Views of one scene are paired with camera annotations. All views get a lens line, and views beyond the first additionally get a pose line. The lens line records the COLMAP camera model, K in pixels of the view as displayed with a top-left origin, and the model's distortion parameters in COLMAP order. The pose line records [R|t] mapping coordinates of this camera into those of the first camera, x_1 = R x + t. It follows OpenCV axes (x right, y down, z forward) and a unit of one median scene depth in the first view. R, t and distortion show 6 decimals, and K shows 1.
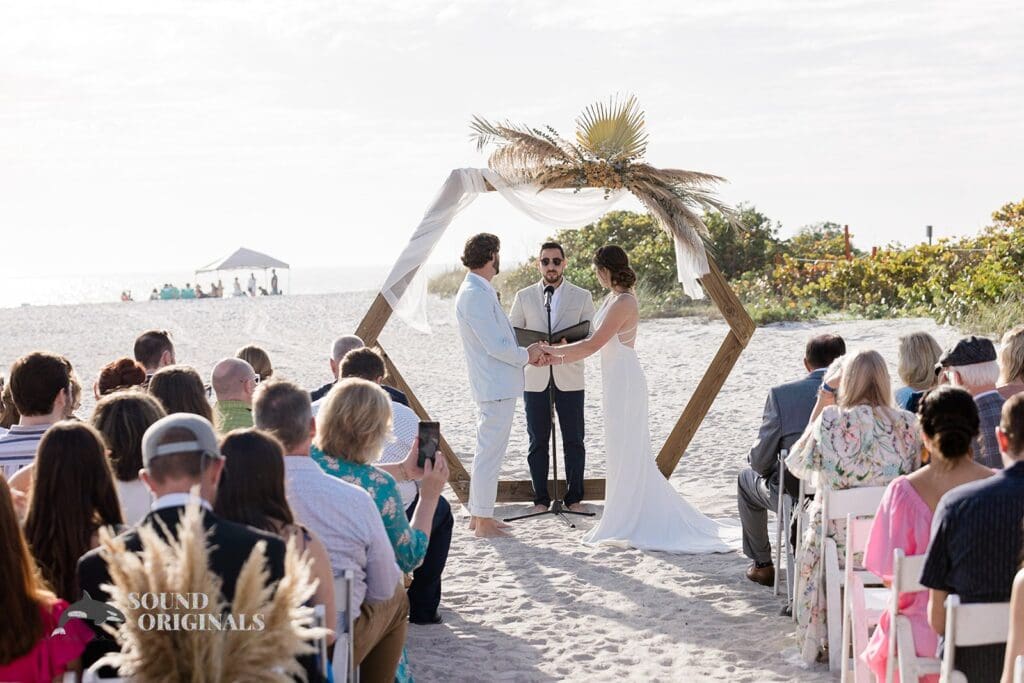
lens RADIAL K [[1957.6, 0, 512.0], [0, 1957.6, 341.5], [0, 0, 1]] dist [-0.066403, -0.101610]
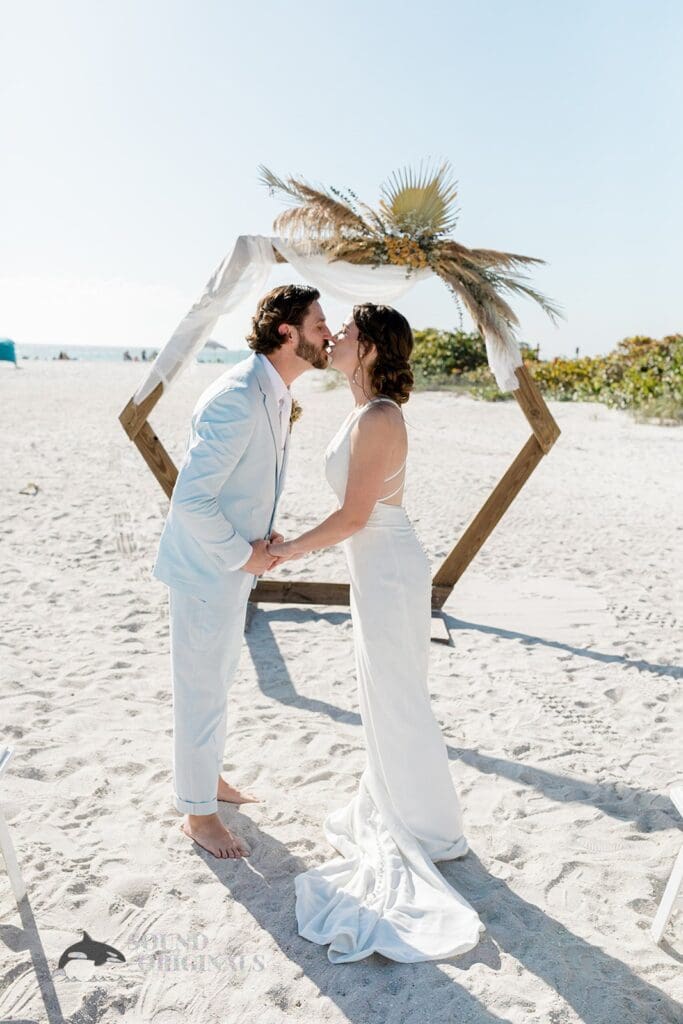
lens RADIAL K [[965.3, 0, 341.5], [0, 965.3, 512.0], [0, 0, 1]] dist [-0.004884, 0.001267]
pose [[0.997919, 0.064484, 0.000624, 0.024459], [-0.064080, 0.990484, 0.121797, -0.019054], [0.007236, -0.121584, 0.992555, 0.548180]]
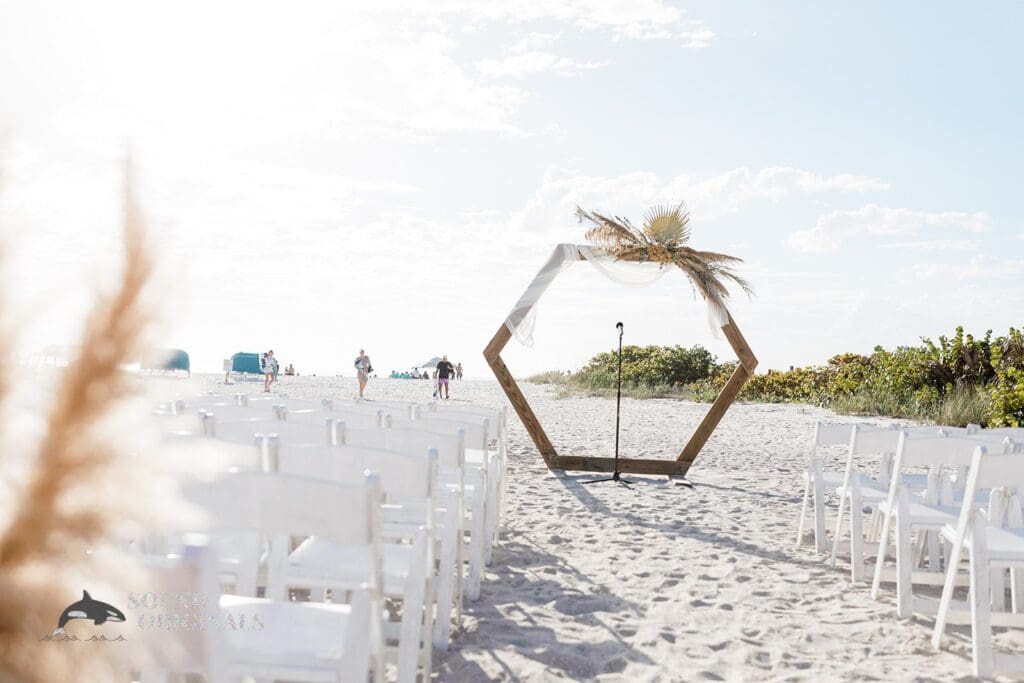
lens RADIAL K [[965.3, 0, 531.5], [0, 965.3, 345.5], [0, 0, 1]] dist [-0.004884, 0.001267]
pose [[0.997021, 0.064669, -0.042033, -0.014789], [-0.067634, 0.995005, -0.073422, 0.044556], [0.037075, 0.076046, 0.996415, 0.274596]]
